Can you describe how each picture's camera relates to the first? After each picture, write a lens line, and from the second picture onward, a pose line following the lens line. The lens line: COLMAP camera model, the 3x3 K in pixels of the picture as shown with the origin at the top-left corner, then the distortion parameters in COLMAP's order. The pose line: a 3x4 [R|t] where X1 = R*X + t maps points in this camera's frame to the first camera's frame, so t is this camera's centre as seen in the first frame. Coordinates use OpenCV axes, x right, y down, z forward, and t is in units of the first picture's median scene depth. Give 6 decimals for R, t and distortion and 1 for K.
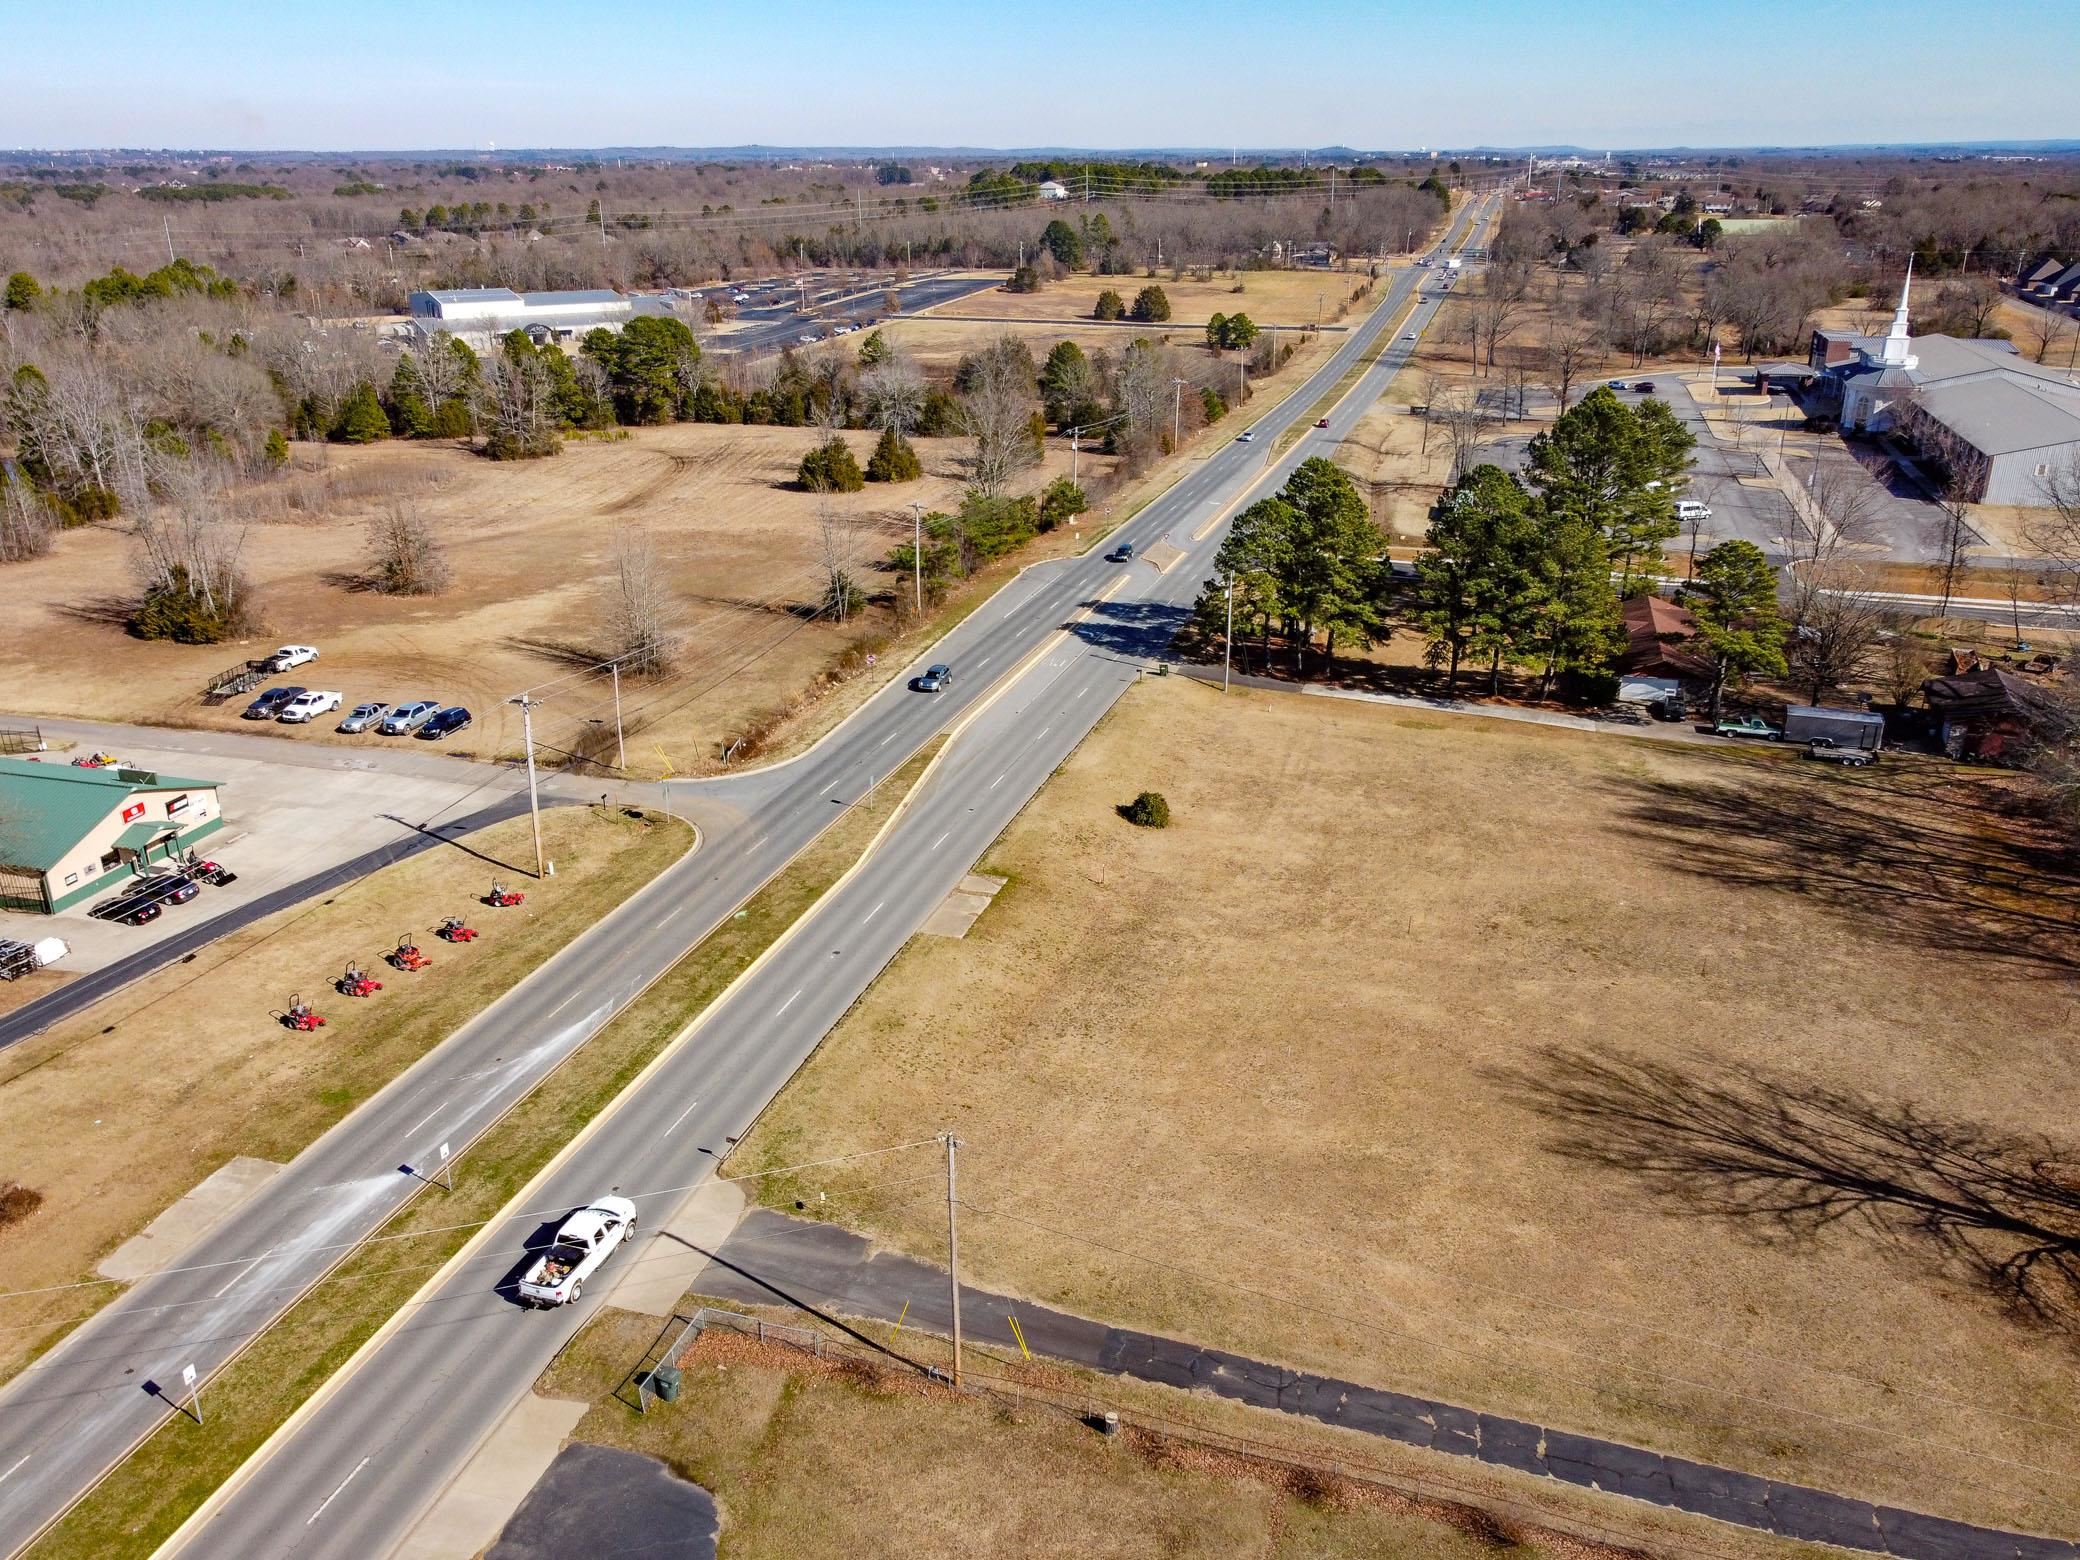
lens RADIAL K [[1612.9, 0, 1044.0], [0, 1612.9, 793.4], [0, 0, 1]] dist [0.007885, -0.017906]
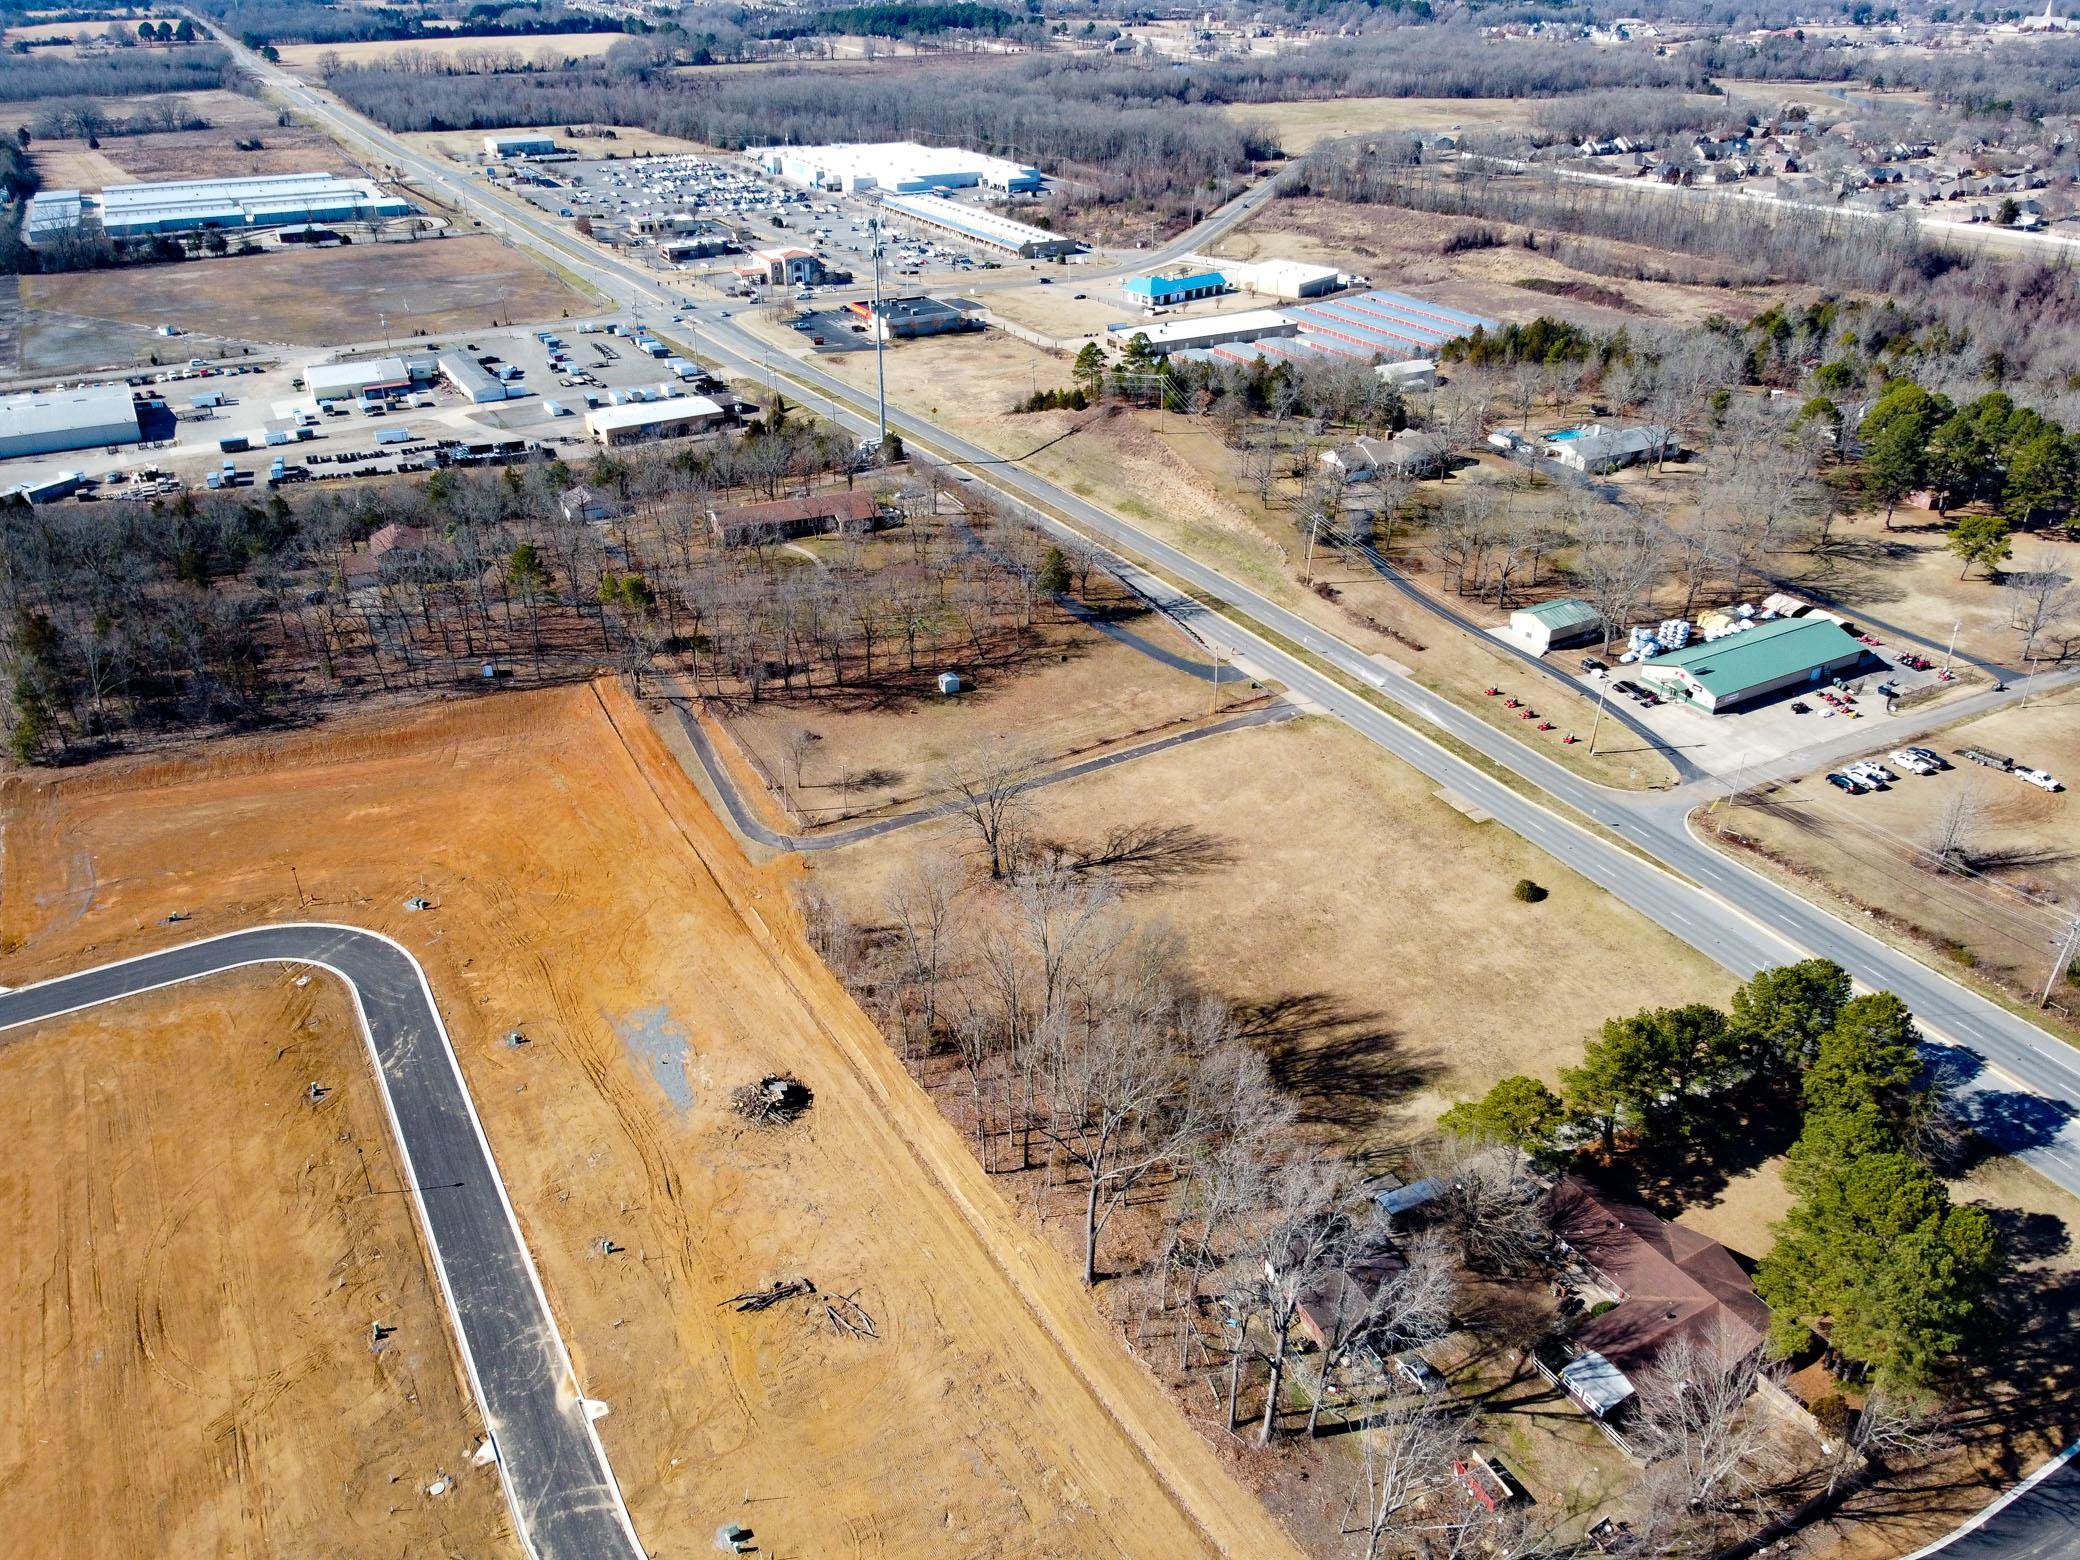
lens RADIAL K [[1575.8, 0, 1045.0], [0, 1575.8, 782.3], [0, 0, 1]] dist [0.006318, -0.013710]
pose [[-0.689656, 0.352933, -0.632308, 1.486028], [-0.267649, 0.687118, 0.675450, -1.101204], [0.672859, 0.635064, -0.379413, 1.221036]]
